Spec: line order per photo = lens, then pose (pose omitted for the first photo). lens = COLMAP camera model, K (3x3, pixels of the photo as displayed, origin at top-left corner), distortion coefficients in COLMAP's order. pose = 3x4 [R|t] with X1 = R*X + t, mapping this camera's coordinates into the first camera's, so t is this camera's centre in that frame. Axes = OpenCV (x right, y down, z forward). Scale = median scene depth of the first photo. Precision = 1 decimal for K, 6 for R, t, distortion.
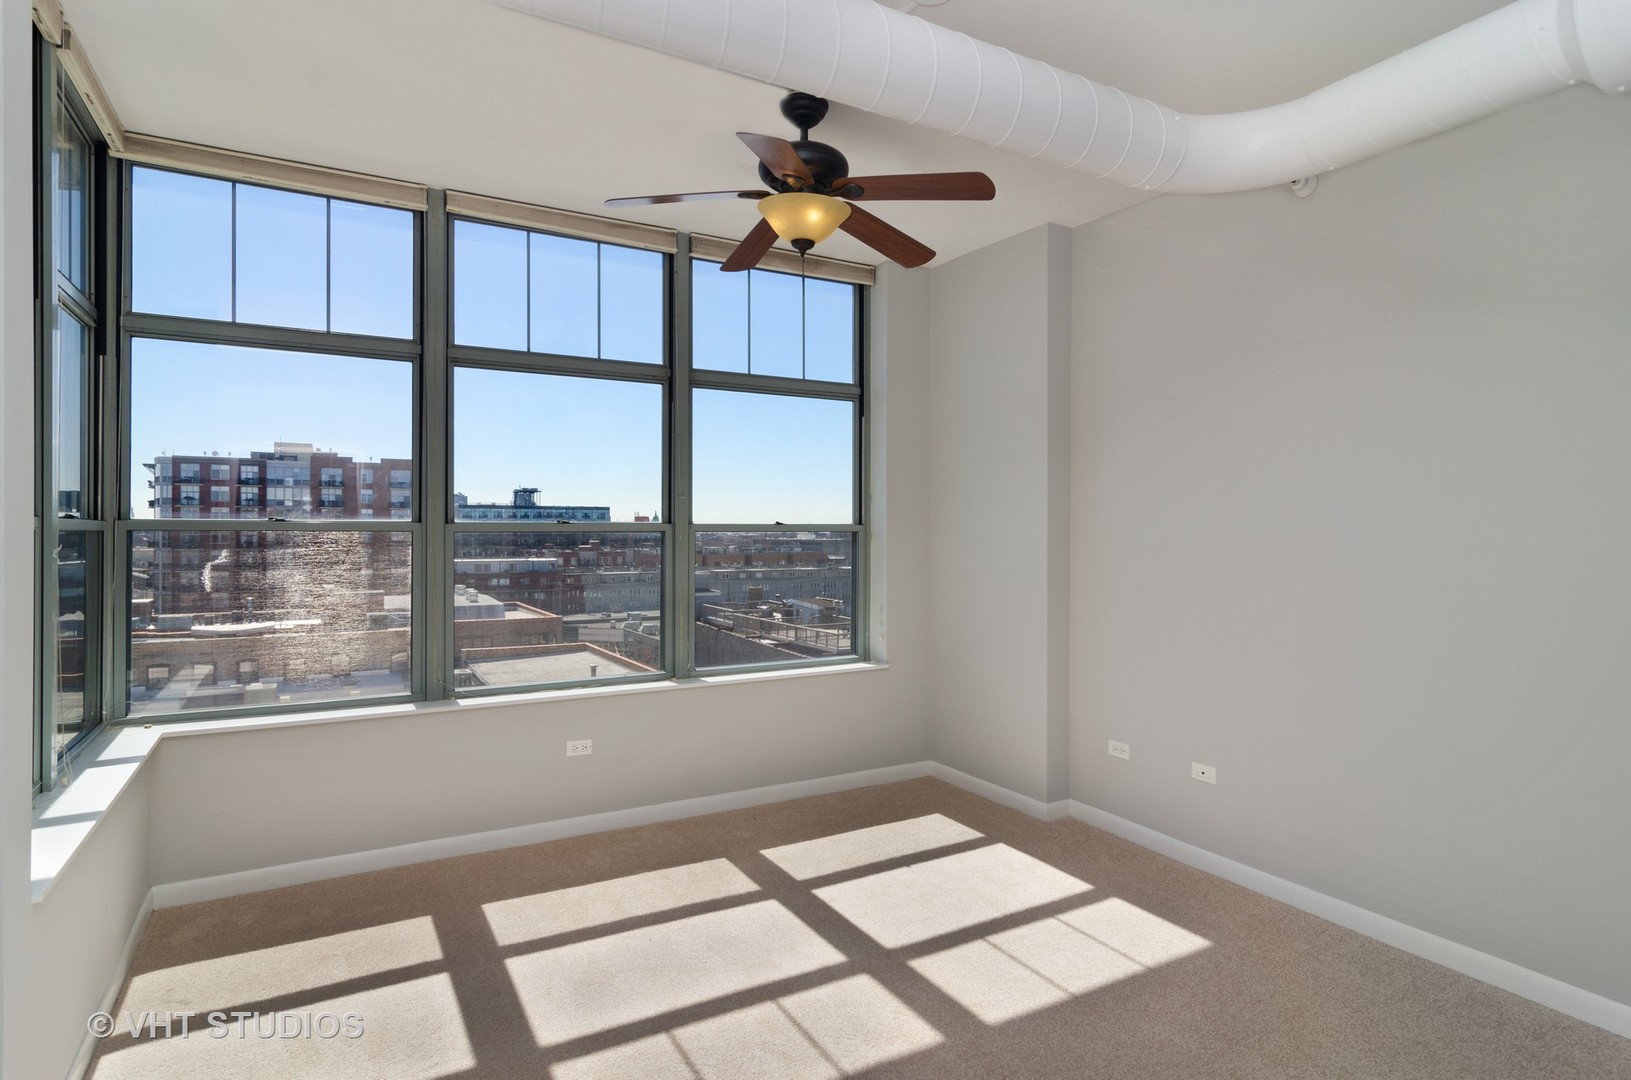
lens RADIAL K [[866.6, 0, 820.6], [0, 866.6, 532.5], [0, 0, 1]] dist [-0.000896, 0.002138]
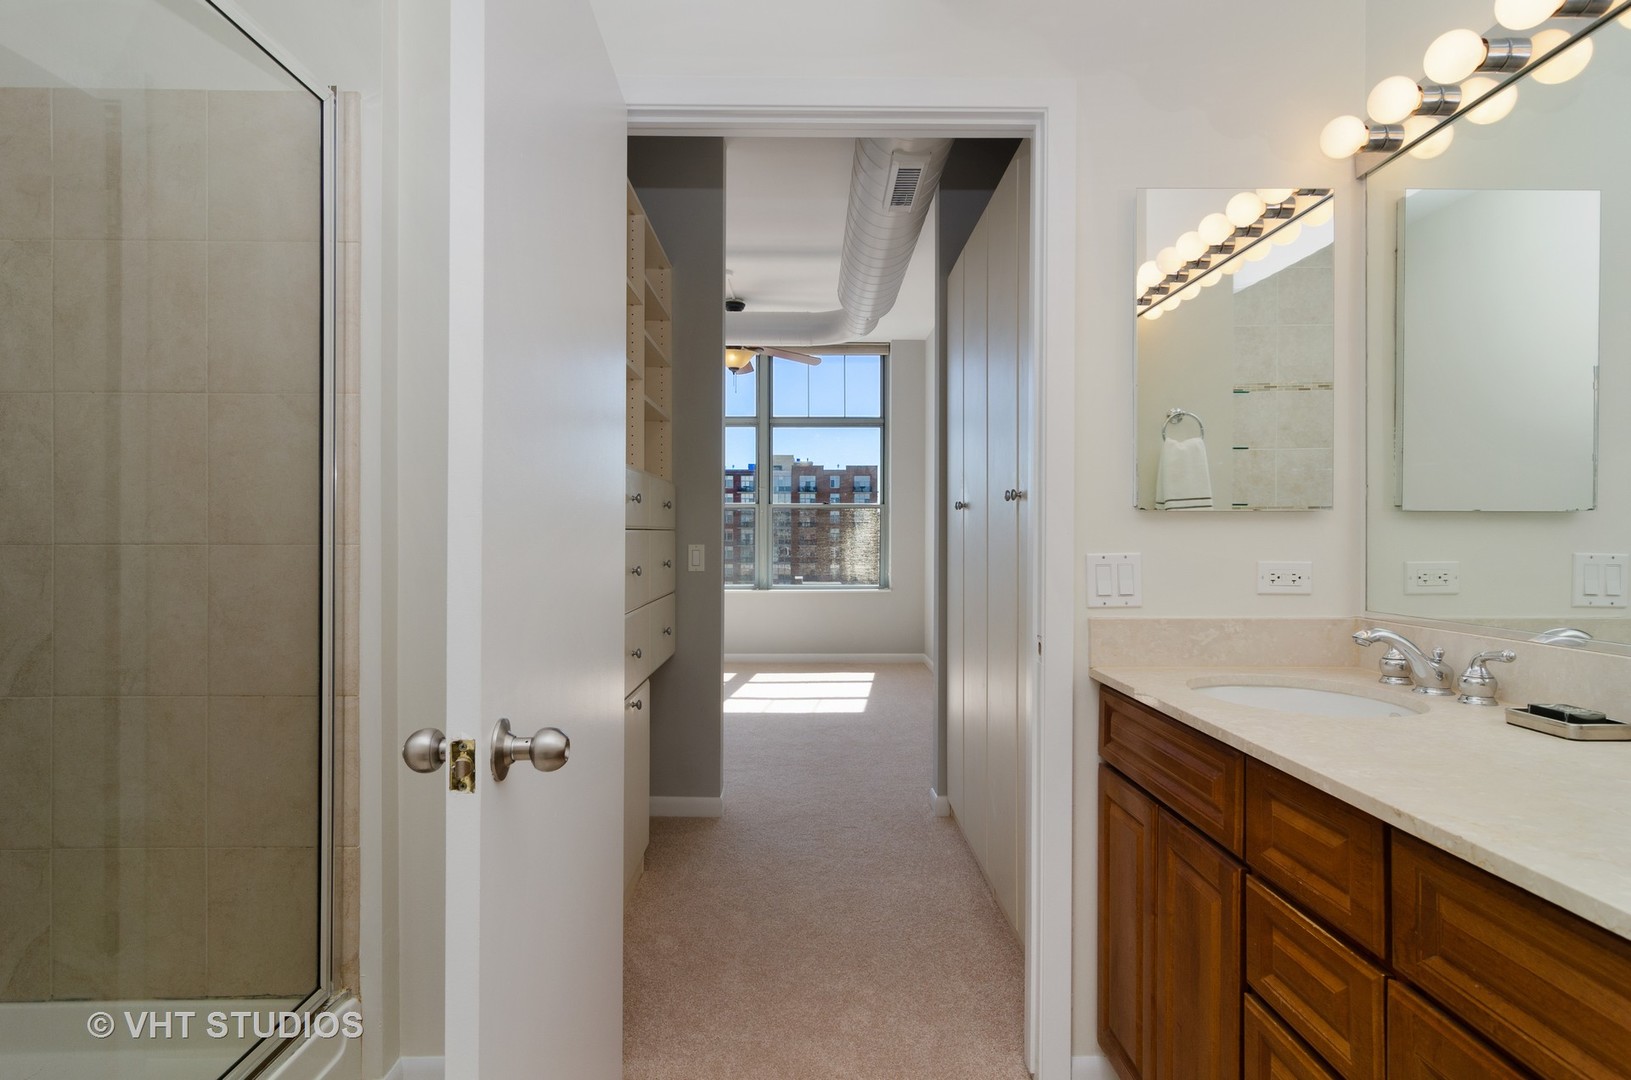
lens RADIAL K [[866.6, 0, 820.6], [0, 866.6, 532.5], [0, 0, 1]] dist [-0.000896, 0.002138]
pose [[0.877606, 0.001278, -0.479380, 0.894121], [-0.001025, 0.999999, 0.000788, 0.053373], [0.479381, -0.000200, 0.877607, -0.580673]]
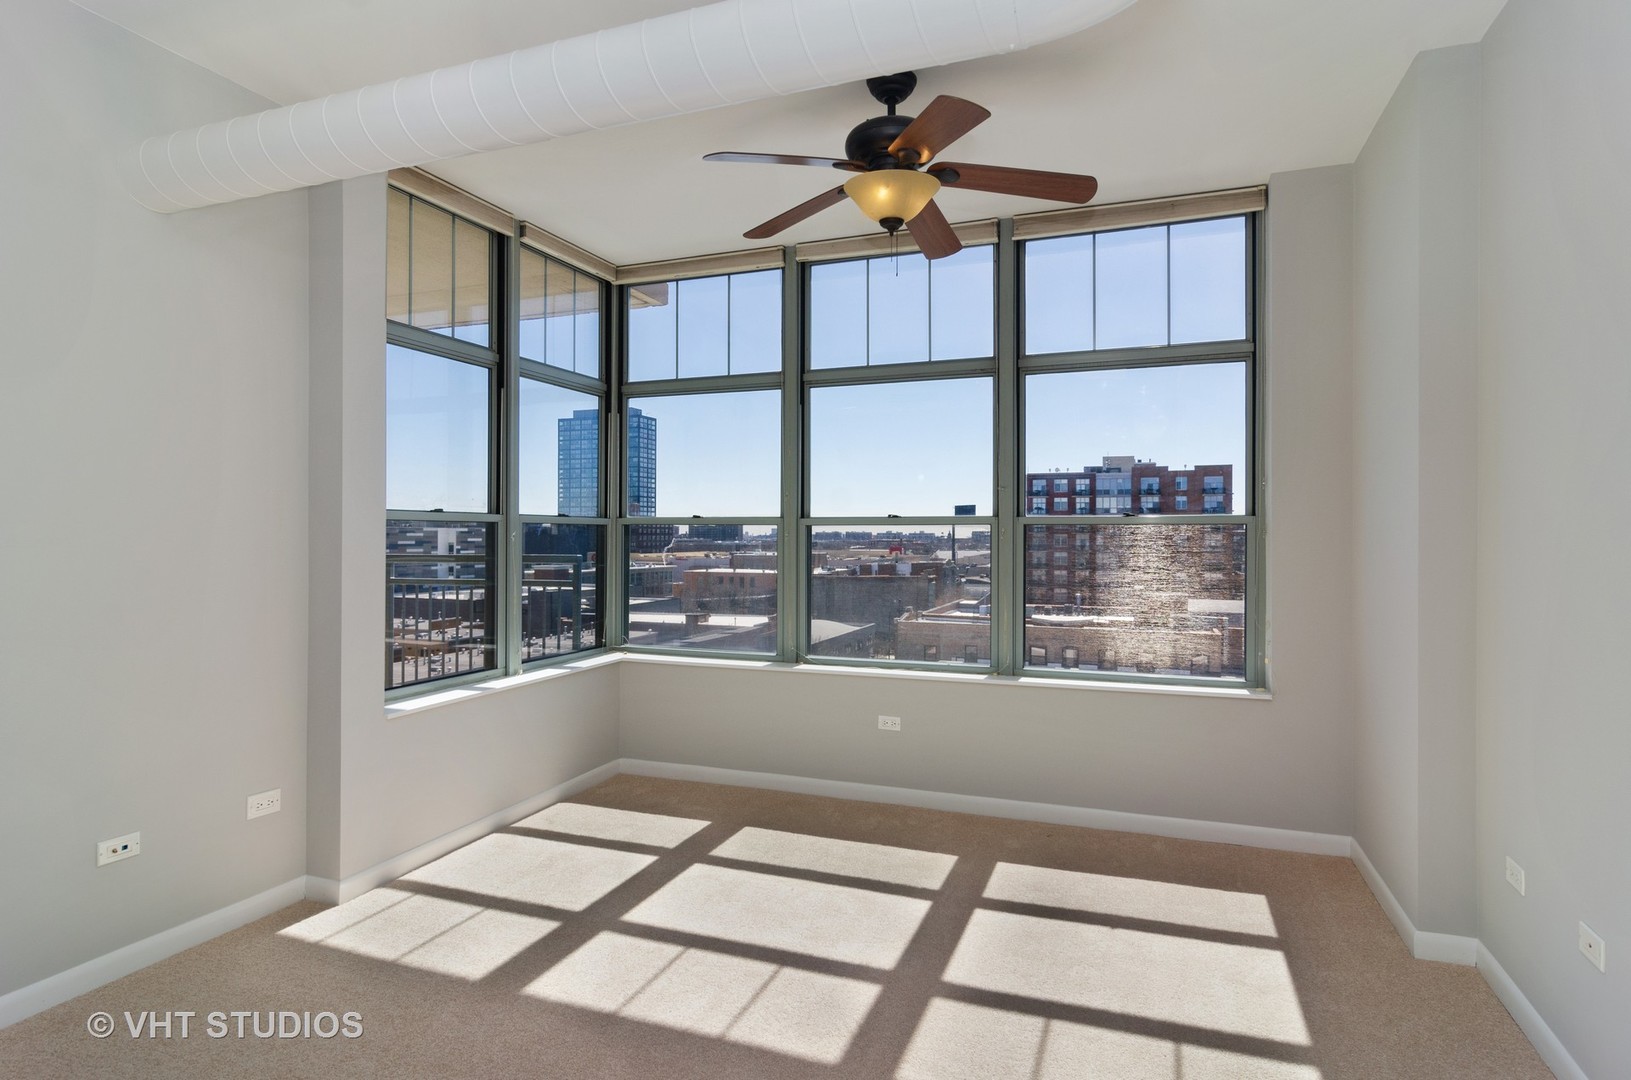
lens RADIAL K [[866.6, 0, 820.6], [0, 866.6, 532.5], [0, 0, 1]] dist [-0.000896, 0.002138]
pose [[0.638414, -0.001407, -0.769692, 0.506437], [-0.003152, 0.999985, -0.004442, 0.014400], [0.769686, 0.005262, 0.638400, 0.238874]]
